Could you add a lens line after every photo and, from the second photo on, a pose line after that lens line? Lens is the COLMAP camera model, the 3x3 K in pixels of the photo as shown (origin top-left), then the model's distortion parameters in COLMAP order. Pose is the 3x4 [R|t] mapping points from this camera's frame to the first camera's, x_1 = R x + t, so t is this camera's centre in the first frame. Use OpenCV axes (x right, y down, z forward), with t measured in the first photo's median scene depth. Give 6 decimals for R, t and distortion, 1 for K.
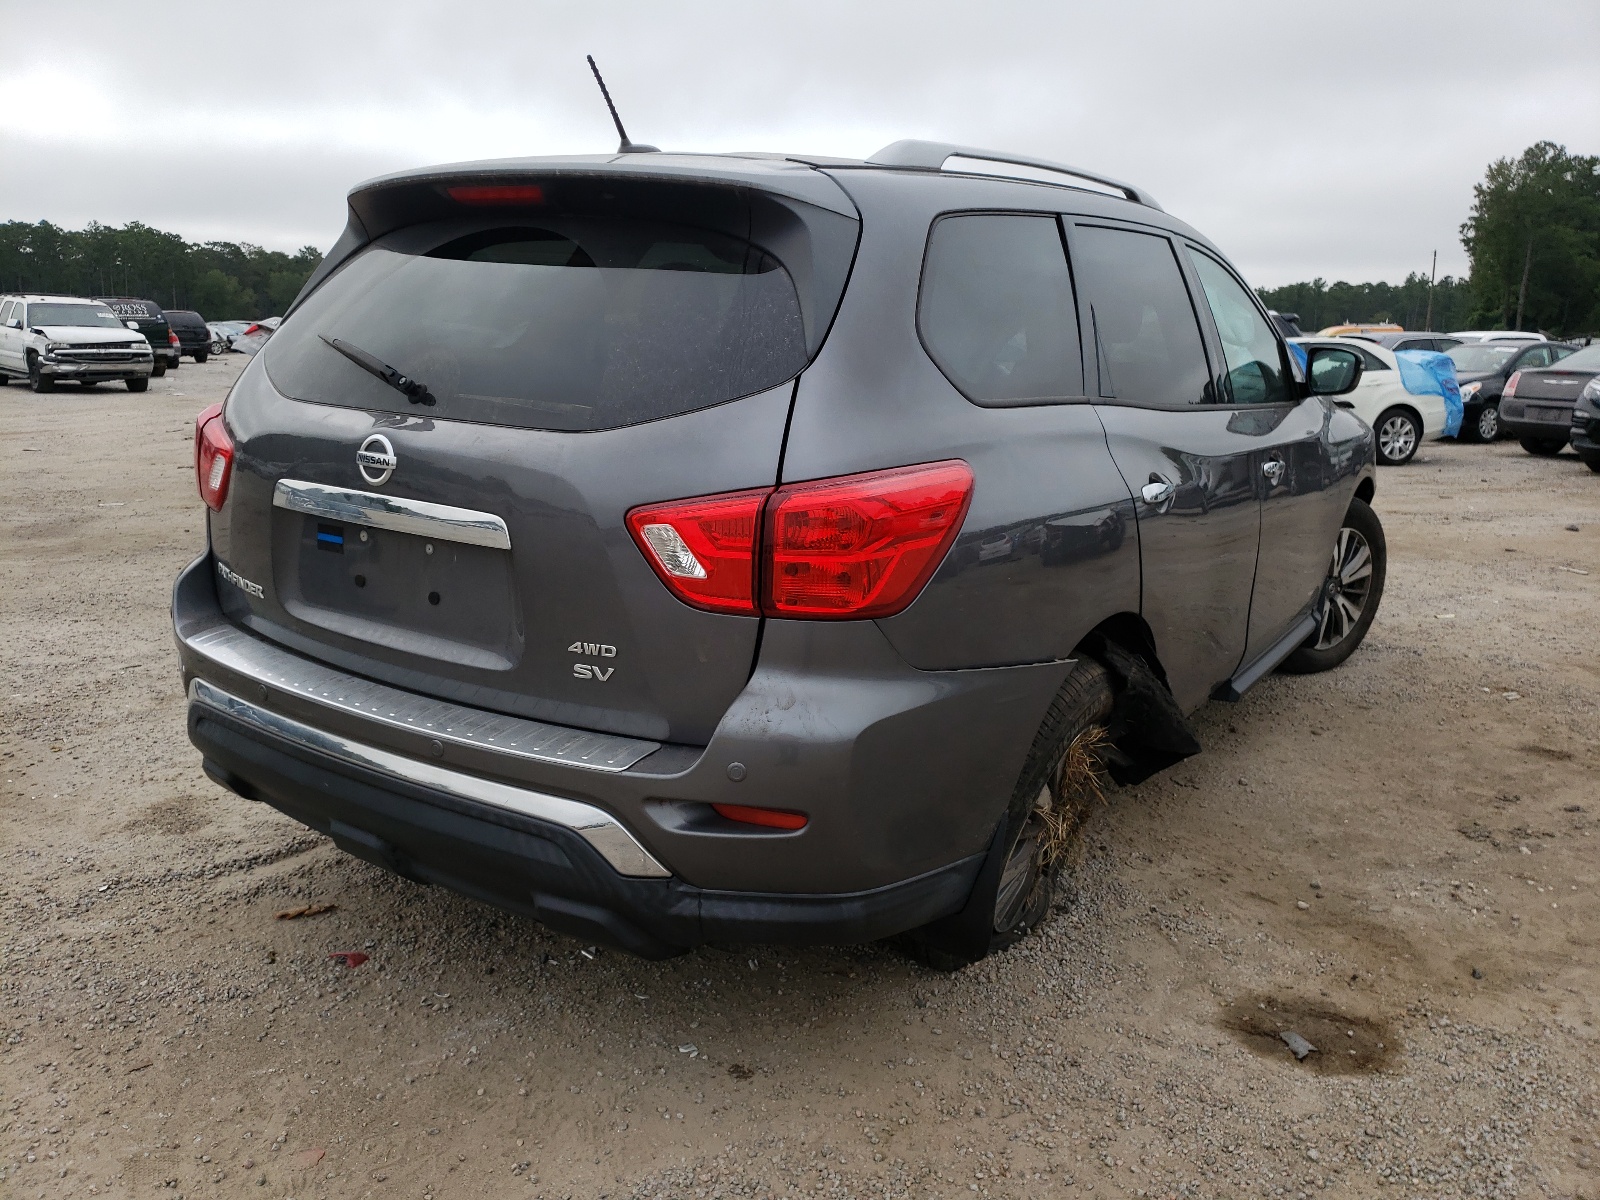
lens RADIAL K [[1221.9, 0, 845.5], [0, 1221.9, 557.9], [0, 0, 1]] dist [0.015571, -0.000650]
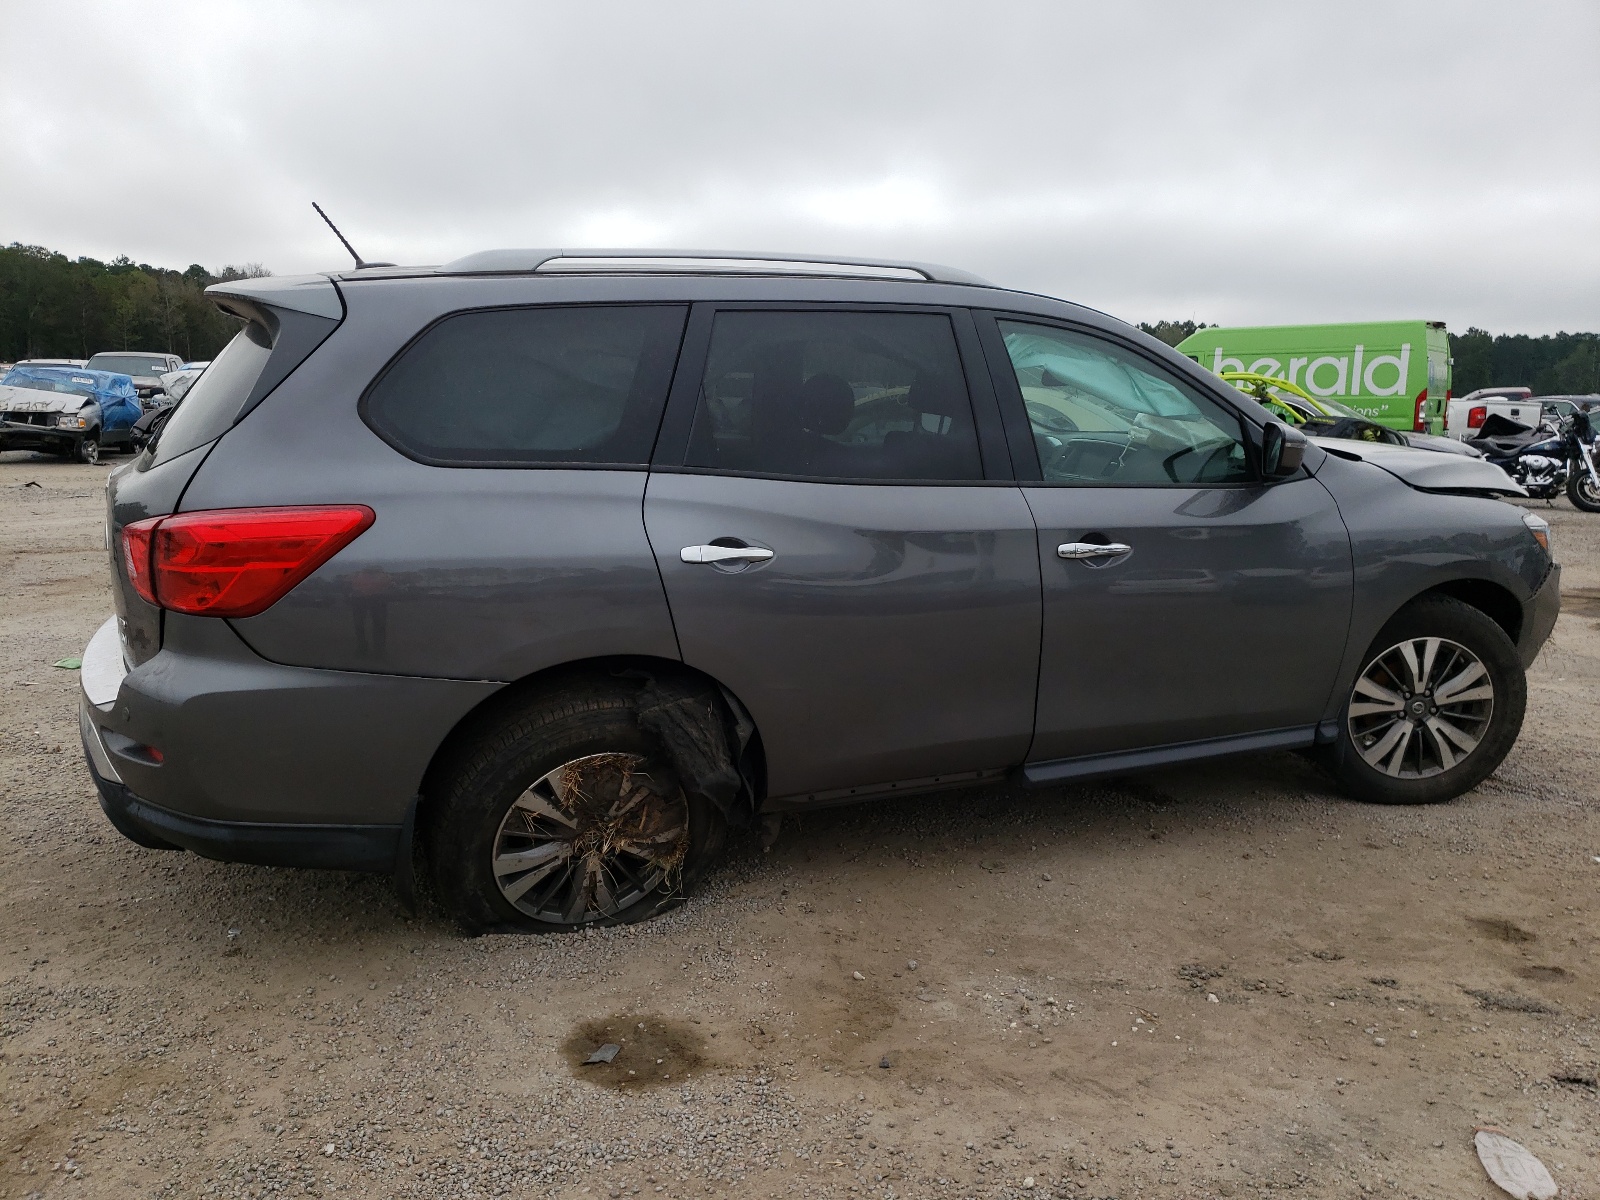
lens RADIAL K [[1221.9, 0, 800.8], [0, 1221.9, 587.5], [0, 0, 1]] dist [0.015571, -0.000650]
pose [[0.861284, 0.082689, -0.501350, 0.925445], [-0.096396, 0.995342, -0.001438, -0.031658], [0.498896, 0.049567, 0.865243, 0.104754]]
